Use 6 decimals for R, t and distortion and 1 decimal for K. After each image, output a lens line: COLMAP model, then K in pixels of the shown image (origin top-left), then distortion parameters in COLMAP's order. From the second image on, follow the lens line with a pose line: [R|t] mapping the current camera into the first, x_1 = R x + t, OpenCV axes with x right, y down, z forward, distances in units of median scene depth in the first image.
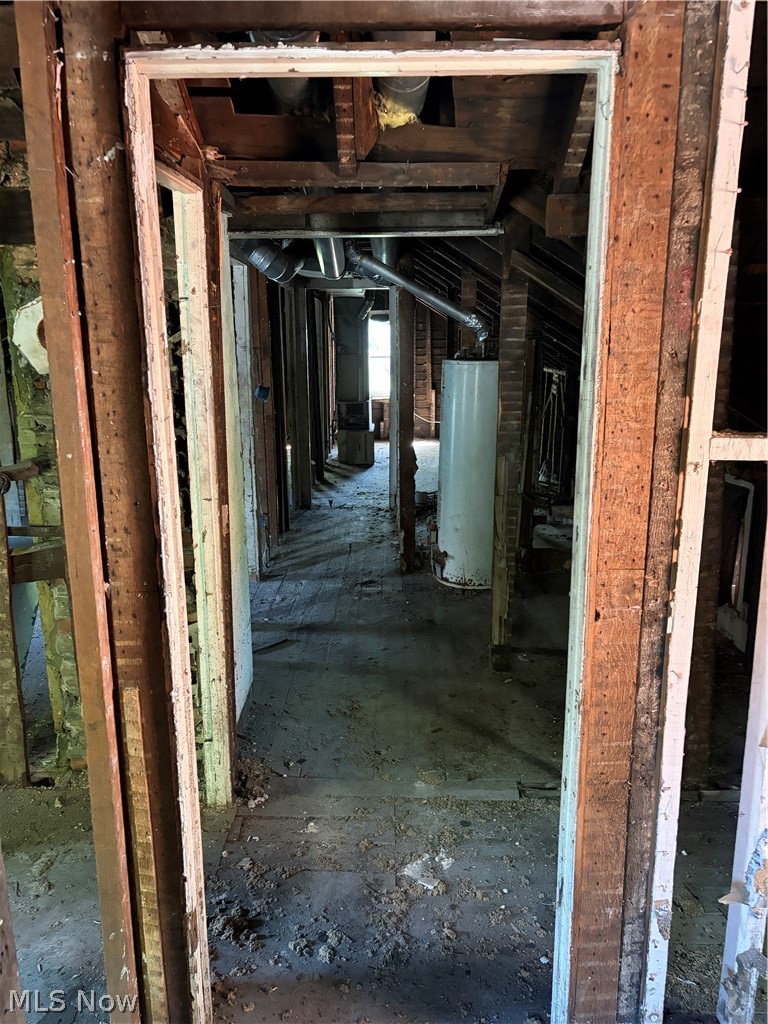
lens RADIAL K [[755.5, 0, 384.0], [0, 755.5, 512.0], [0, 0, 1]] dist [0.041246, -0.007274]
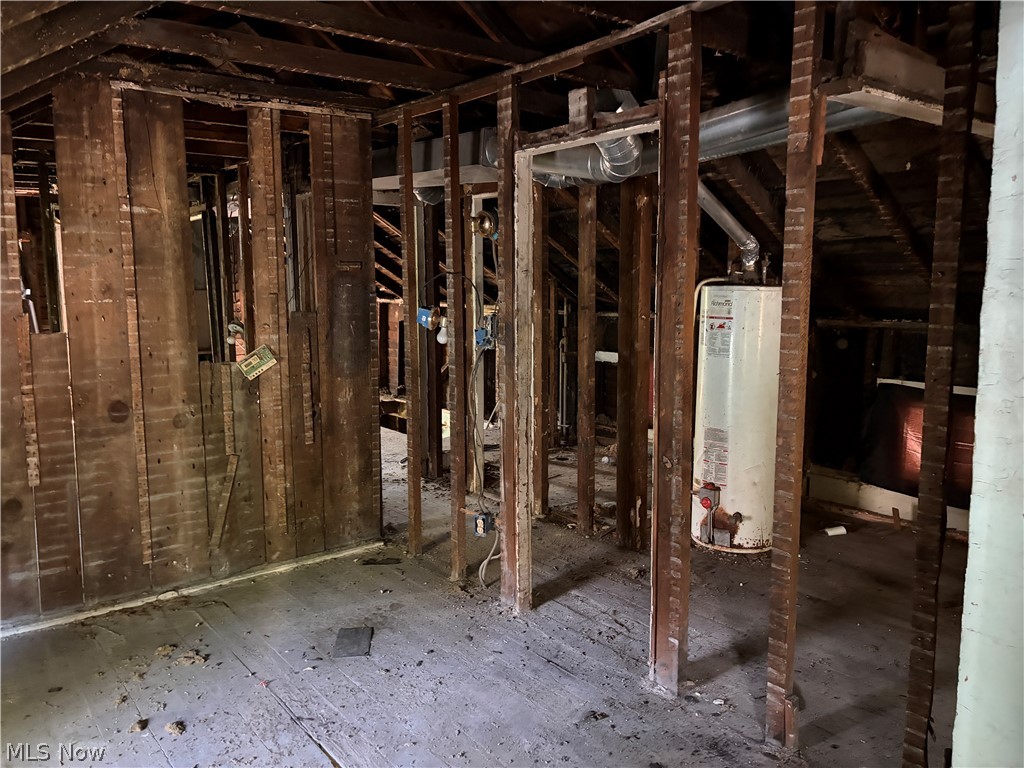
lens RADIAL K [[755.5, 0, 516.1], [0, 755.5, 377.8], [0, 0, 1]] dist [0.041246, -0.007274]
pose [[0.783234, -0.076940, 0.616948, -0.622235], [0.143481, 0.987896, -0.058954, -0.081336], [-0.604944, 0.134695, 0.784793, 0.472329]]
